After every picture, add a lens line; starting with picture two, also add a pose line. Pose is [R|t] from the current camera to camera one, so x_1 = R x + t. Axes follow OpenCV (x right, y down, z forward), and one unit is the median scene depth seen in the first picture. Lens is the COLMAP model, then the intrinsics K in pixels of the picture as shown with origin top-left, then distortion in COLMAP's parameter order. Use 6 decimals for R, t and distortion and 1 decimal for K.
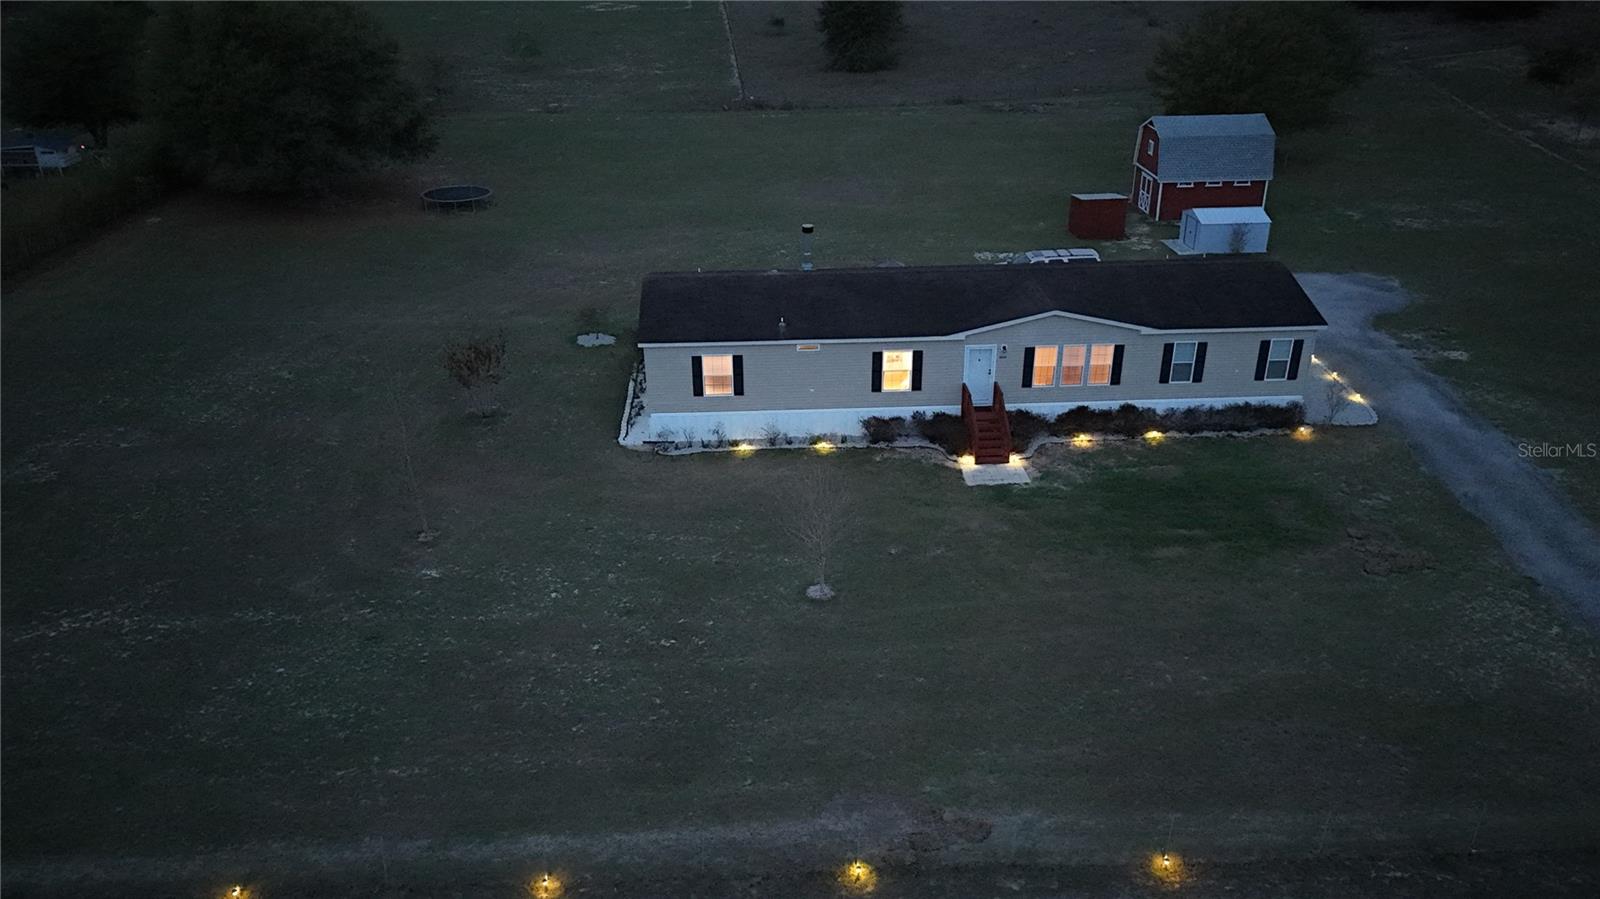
lens RADIAL K [[1174.3, 0, 797.9], [0, 1174.3, 455.2], [0, 0, 1]] dist [0.086191, -0.087743]
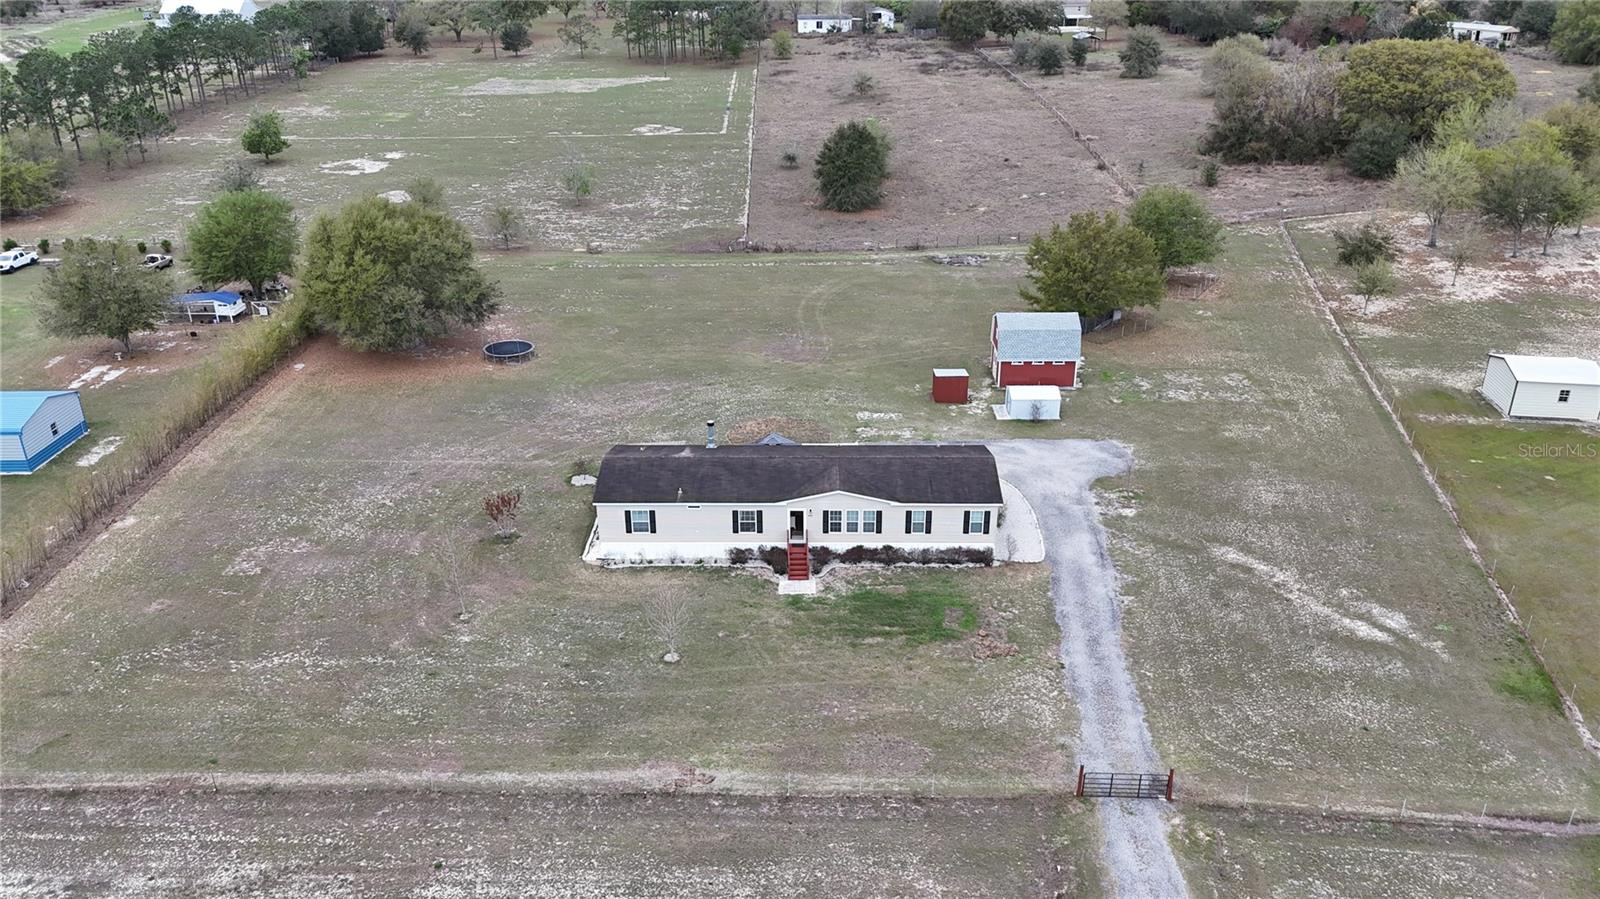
lens RADIAL K [[1180.1, 0, 796.9], [0, 1180.1, 444.0], [0, 0, 1]] dist [0.088301, -0.092540]
pose [[0.997769, 0.028020, -0.060591, 0.252472], [-0.029986, 0.999045, -0.031787, -0.130518], [0.059643, 0.033533, 0.997656, -0.674859]]
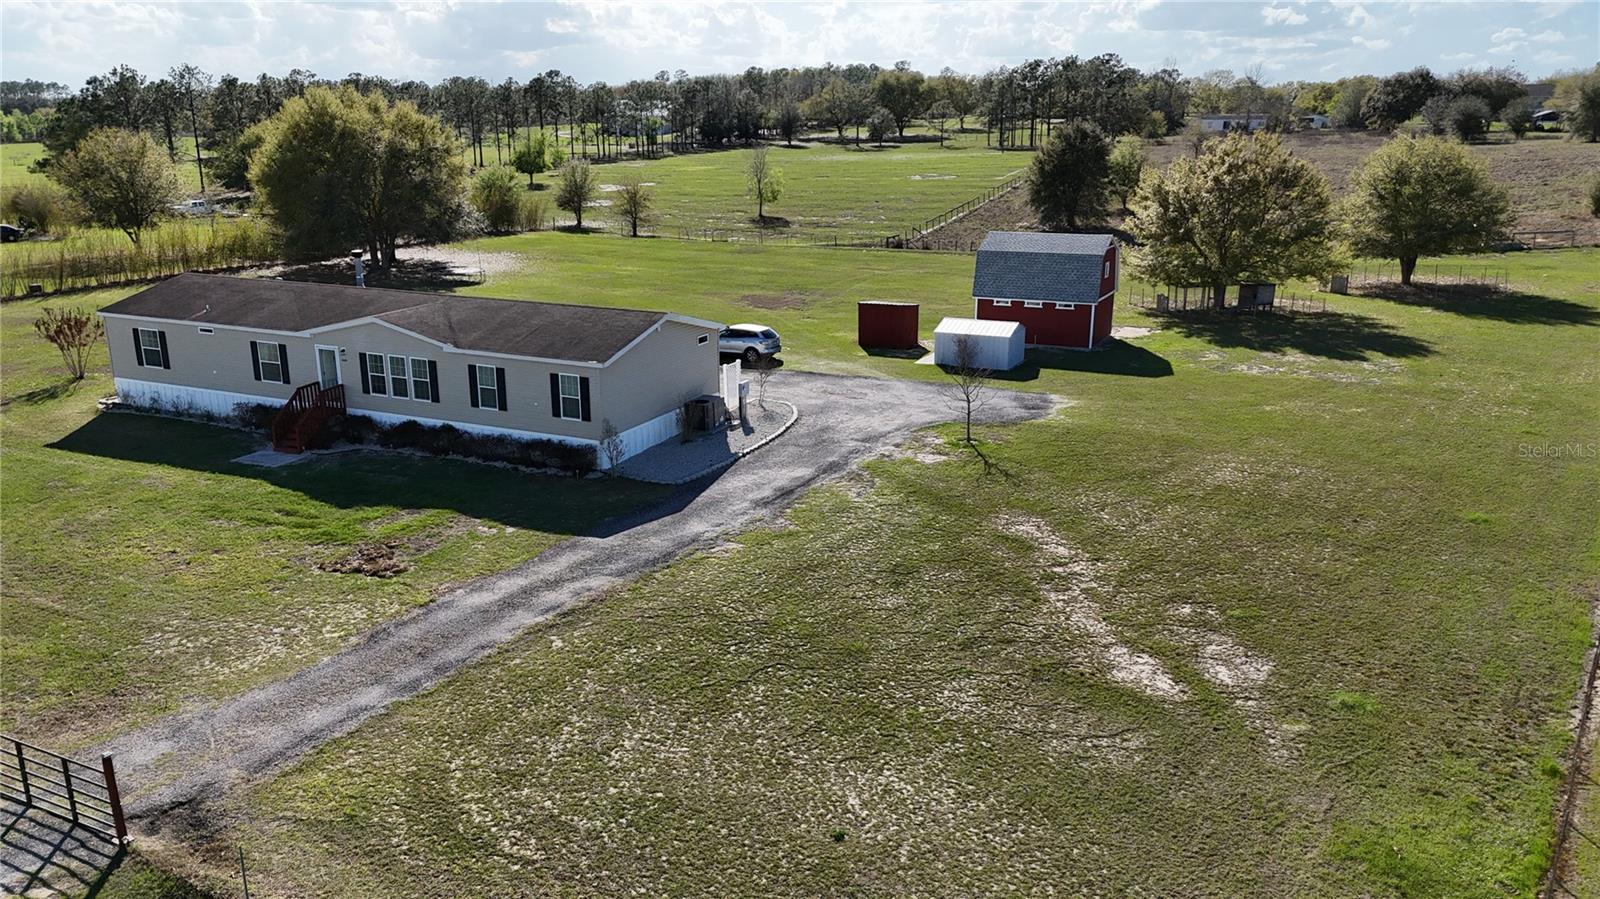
lens RADIAL K [[1171.3, 0, 797.6], [0, 1171.3, 457.7], [0, 0, 1]] dist [0.080630, -0.075441]
pose [[0.885250, 0.135709, -0.444877, 0.995540], [-0.205110, 0.972364, -0.111525, 0.034050], [0.417447, 0.189976, 0.888621, 0.255807]]
